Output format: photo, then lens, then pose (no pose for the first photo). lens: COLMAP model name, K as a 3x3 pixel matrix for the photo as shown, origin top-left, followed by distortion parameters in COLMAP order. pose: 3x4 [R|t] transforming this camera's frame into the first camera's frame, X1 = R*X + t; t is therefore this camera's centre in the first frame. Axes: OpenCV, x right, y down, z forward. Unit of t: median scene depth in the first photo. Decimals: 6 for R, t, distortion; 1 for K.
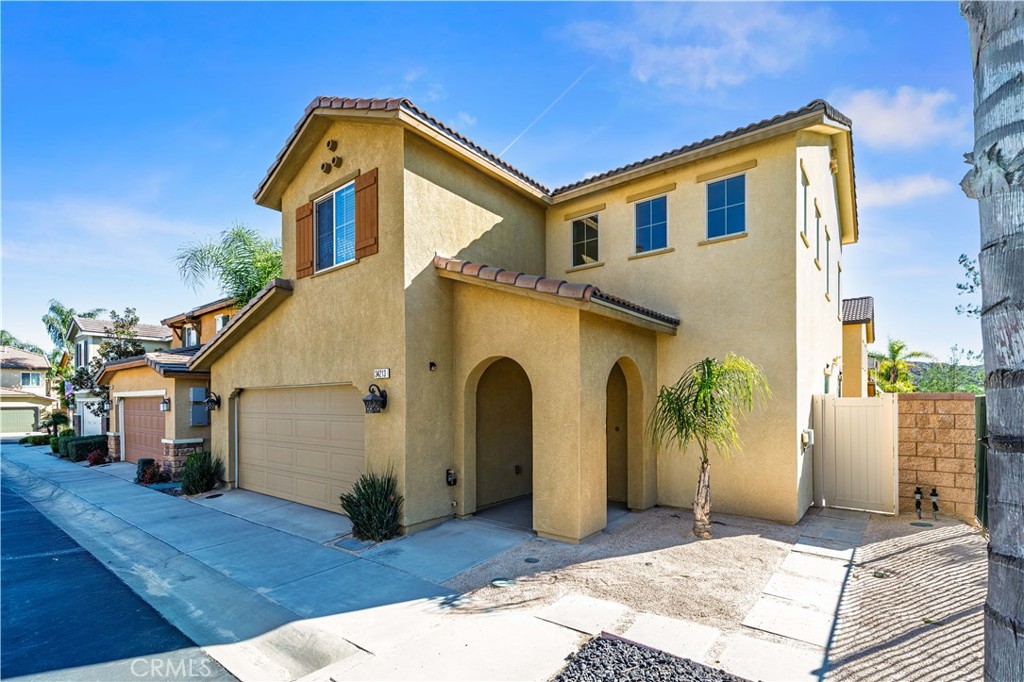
lens RADIAL K [[477.2, 0, 511.8], [0, 477.2, 401.2], [0, 0, 1]] dist [0.001797, -0.000082]
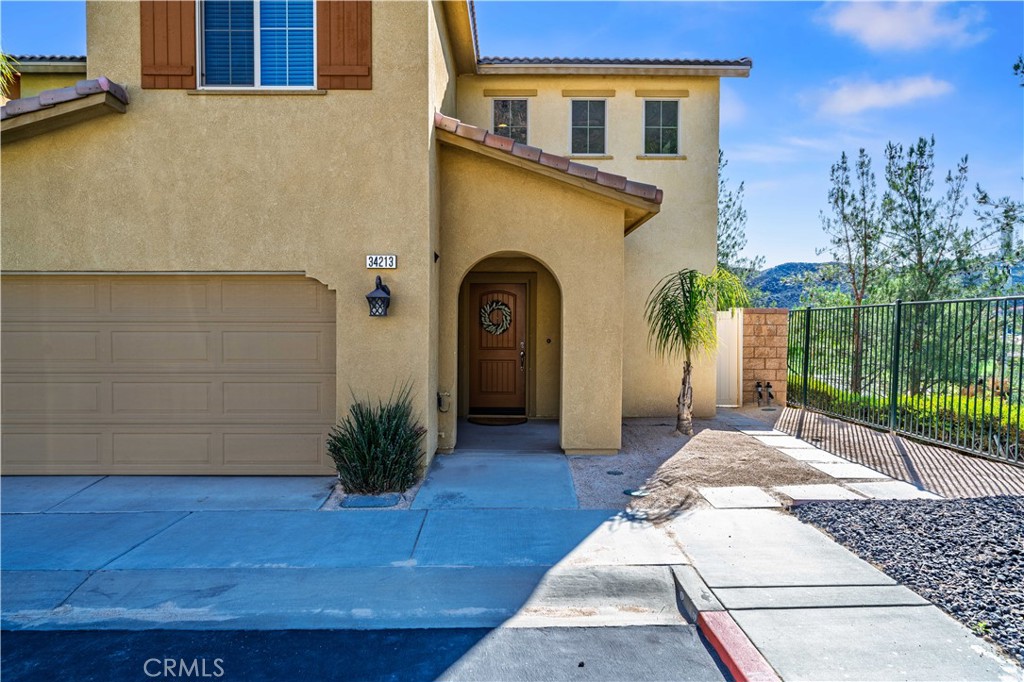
lens RADIAL K [[606.2, 0, 512.0], [0, 606.2, 341.0], [0, 0, 1]] dist [0.002036, 0.001367]
pose [[0.776053, -0.009587, 0.630595, -0.687939], [-0.005788, 0.999734, 0.022323, 0.039230], [-0.630642, -0.020974, 0.775791, 0.166291]]
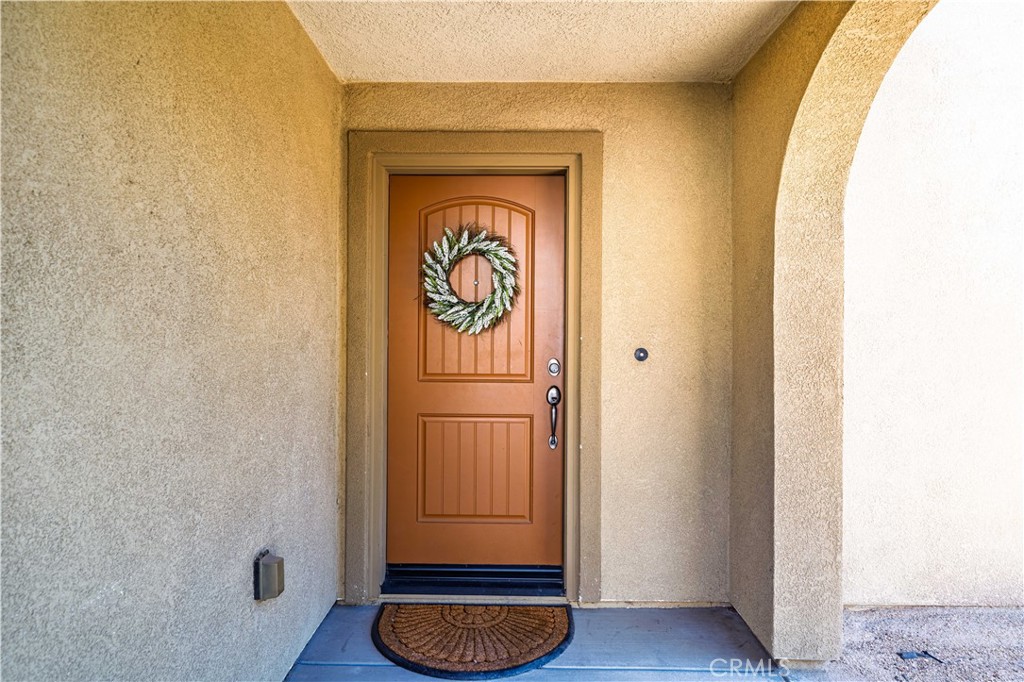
lens RADIAL K [[606.2, 0, 512.0], [0, 606.2, 341.0], [0, 0, 1]] dist [0.002036, 0.001367]
pose [[0.792460, 0.009652, 0.609848, -0.238899], [-0.006454, 0.999951, -0.007440, 0.057403], [-0.609890, 0.001960, 0.792483, 0.713165]]
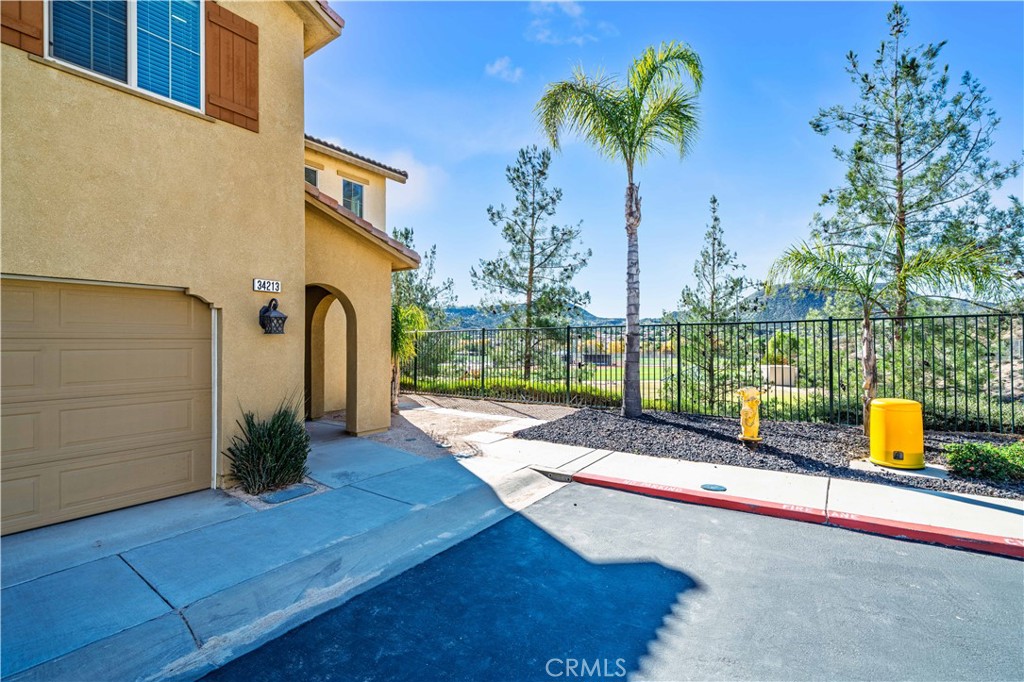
lens RADIAL K [[471.5, 0, 512.0], [0, 471.5, 341.0], [0, 0, 1]] dist [0.000632, -0.000255]
pose [[-0.062313, 0.008729, 0.998019, -1.089689], [0.004336, 0.999955, -0.008475, 0.044528], [-0.998047, 0.003800, -0.062348, 0.627139]]
